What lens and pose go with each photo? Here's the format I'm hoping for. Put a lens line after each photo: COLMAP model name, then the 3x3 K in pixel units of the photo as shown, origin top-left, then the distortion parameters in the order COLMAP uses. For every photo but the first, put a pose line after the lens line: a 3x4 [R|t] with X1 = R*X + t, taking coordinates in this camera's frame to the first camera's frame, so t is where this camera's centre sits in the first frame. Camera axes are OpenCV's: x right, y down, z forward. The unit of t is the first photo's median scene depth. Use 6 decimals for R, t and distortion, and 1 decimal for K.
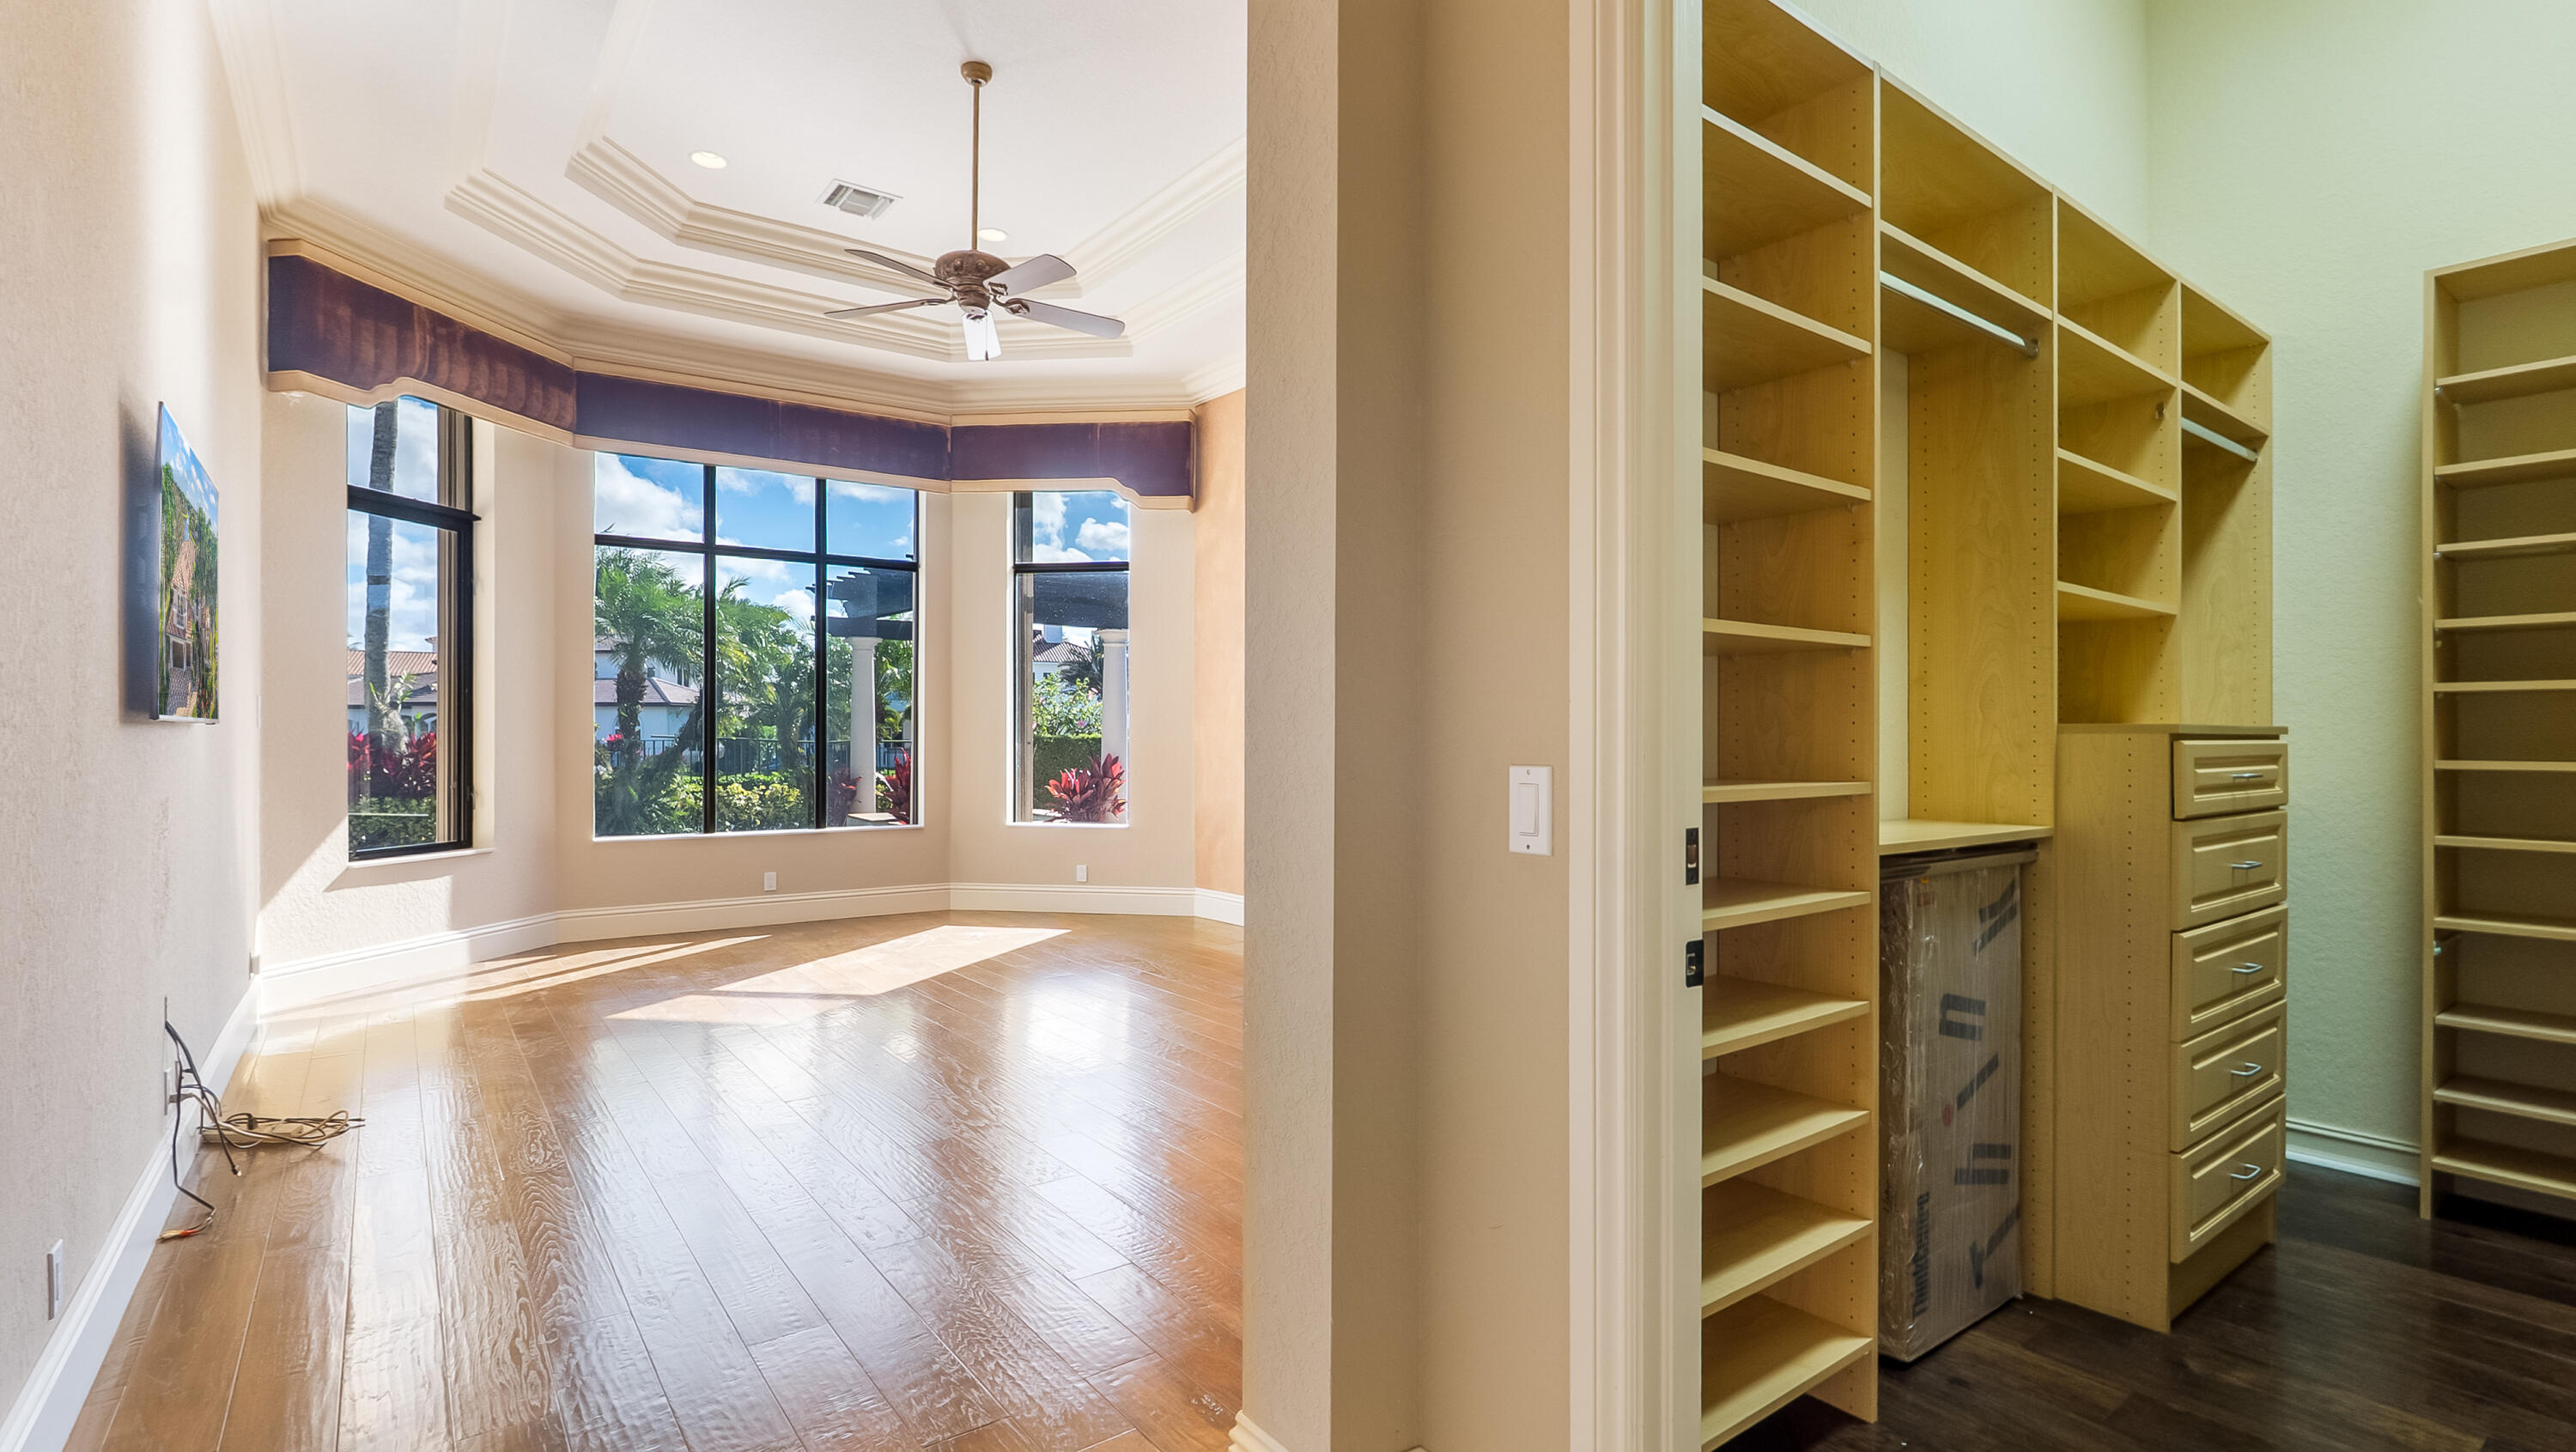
lens RADIAL K [[1216.4, 0, 1293.4], [0, 1216.4, 720.7], [0, 0, 1]] dist [-0.003041, 0.000934]
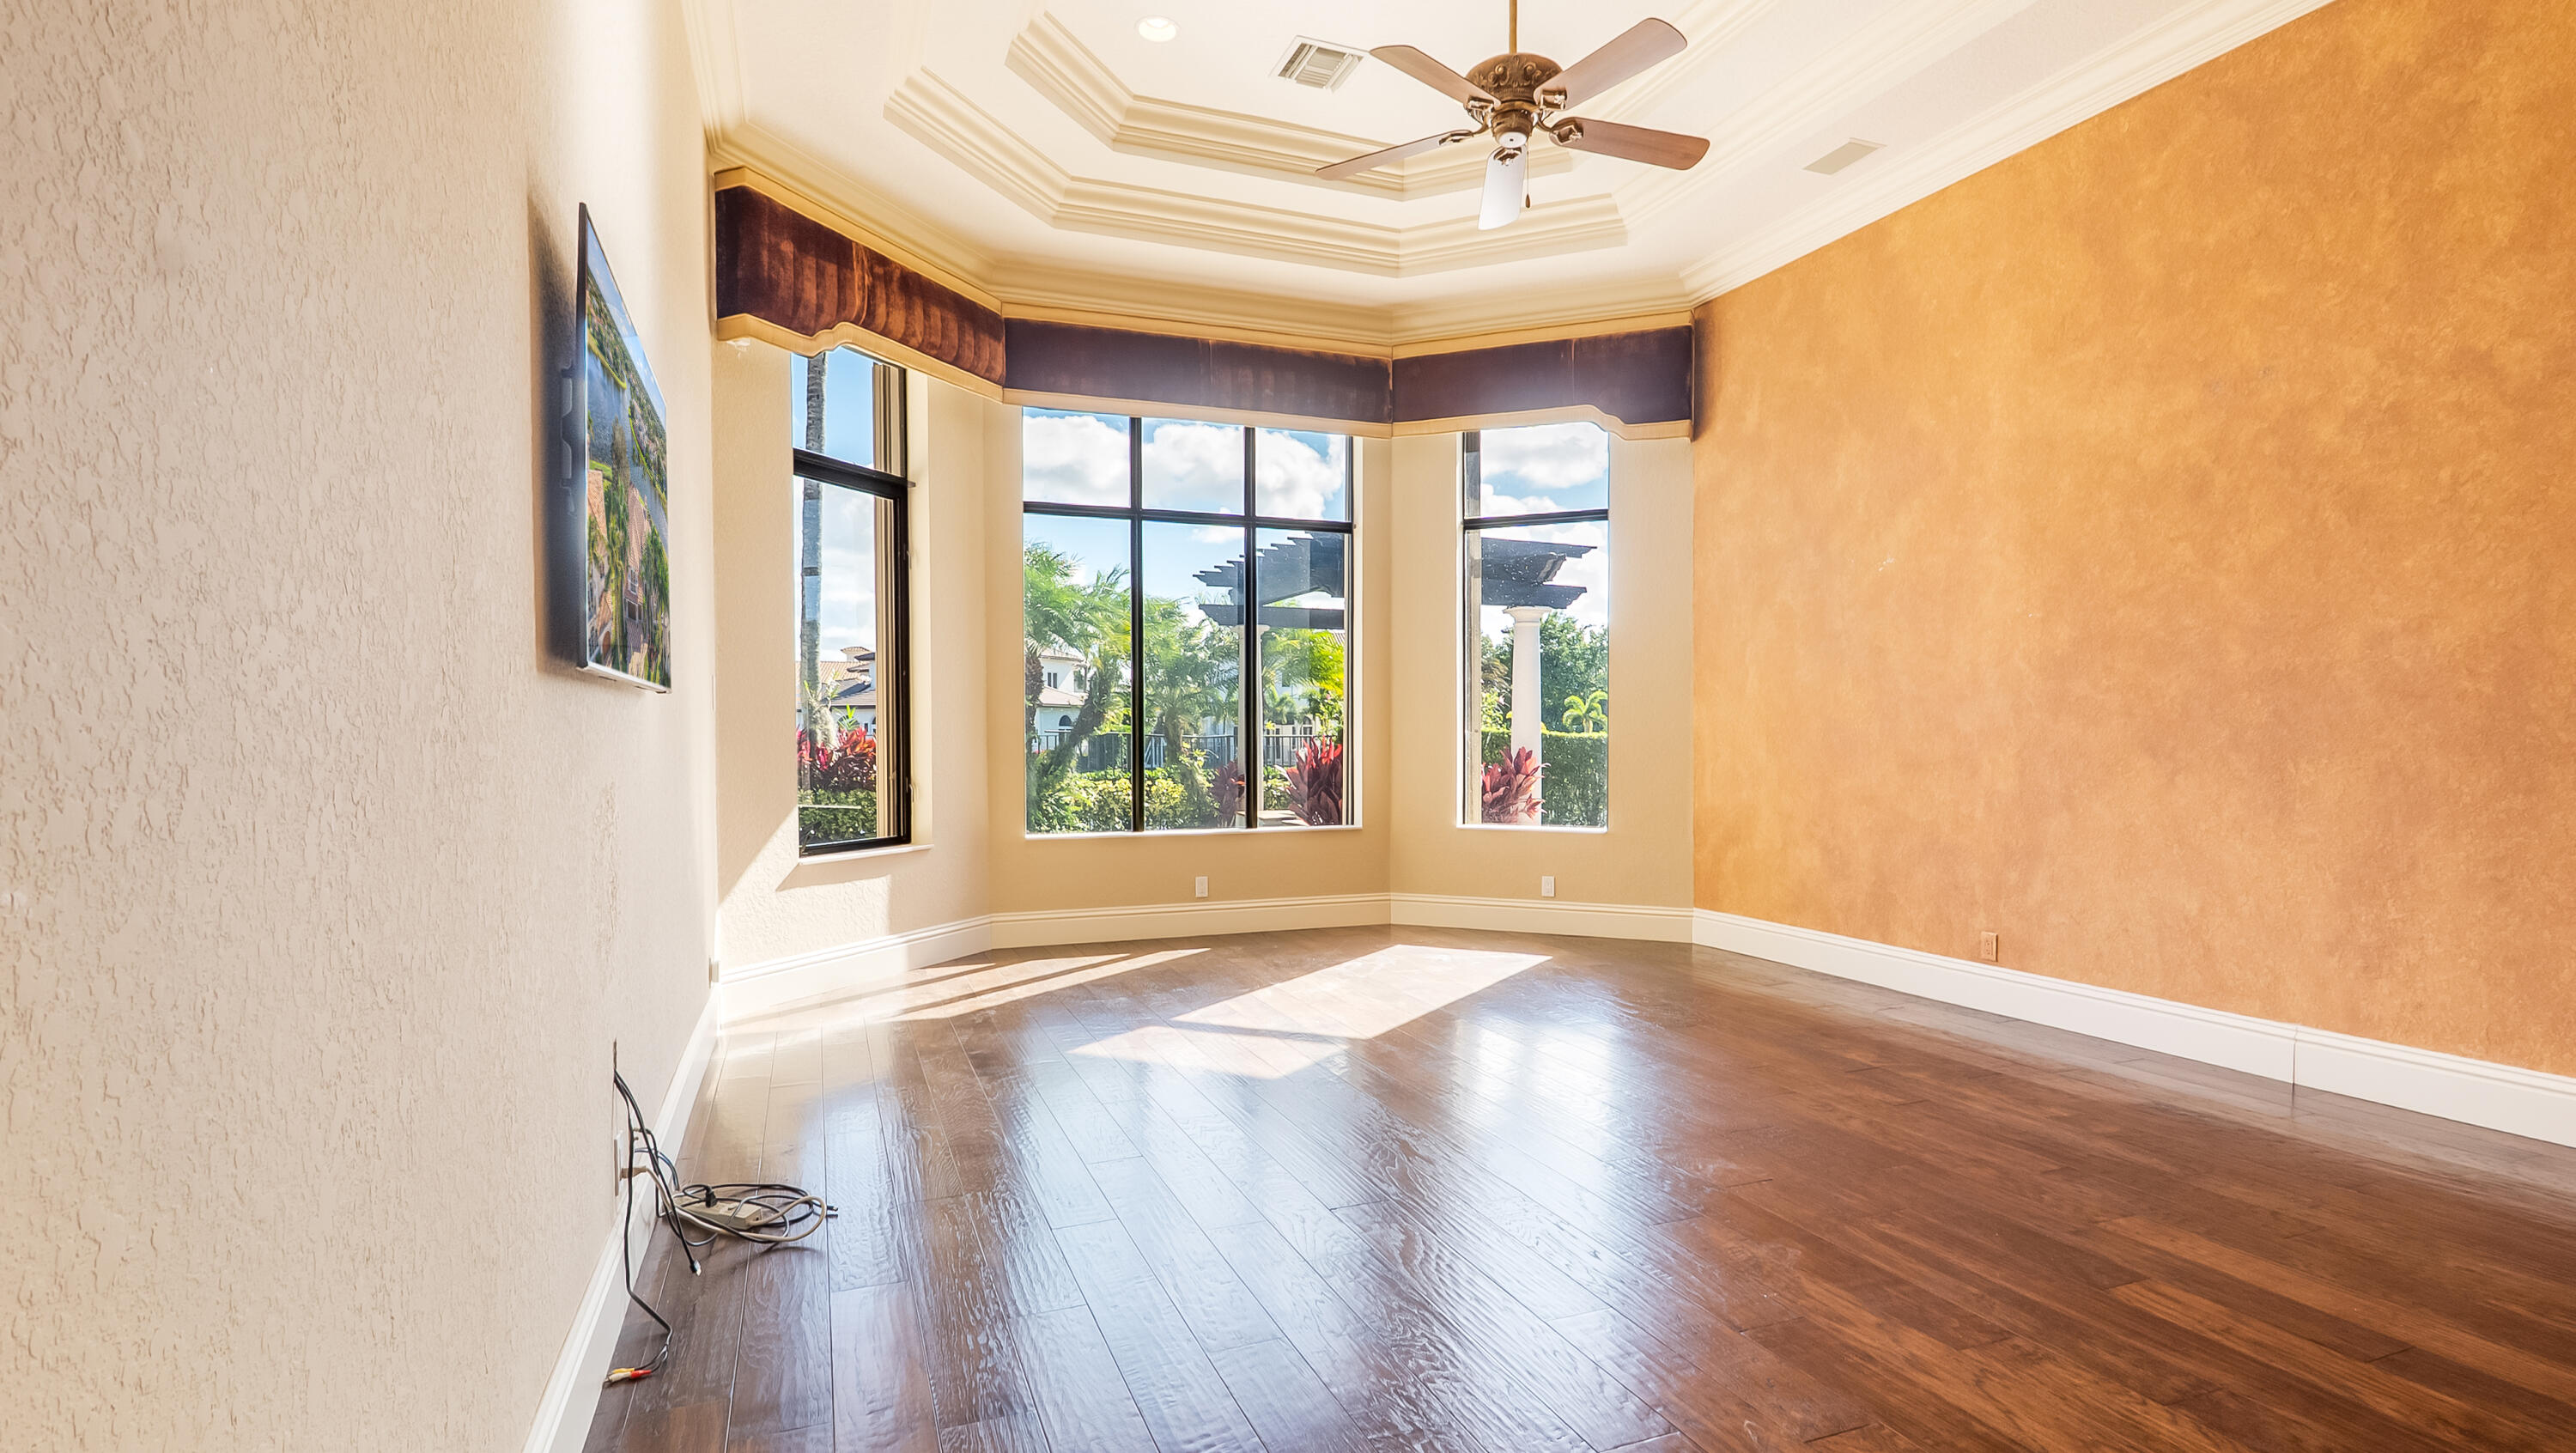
lens RADIAL K [[1216.4, 0, 1287.8], [0, 1216.4, 744.2], [0, 0, 1]] dist [-0.003041, 0.000934]
pose [[0.964537, -0.003816, -0.263922, -0.151155], [0.008170, 0.999848, 0.015404, 0.016648], [0.263823, -0.017014, 0.964421, 0.179642]]
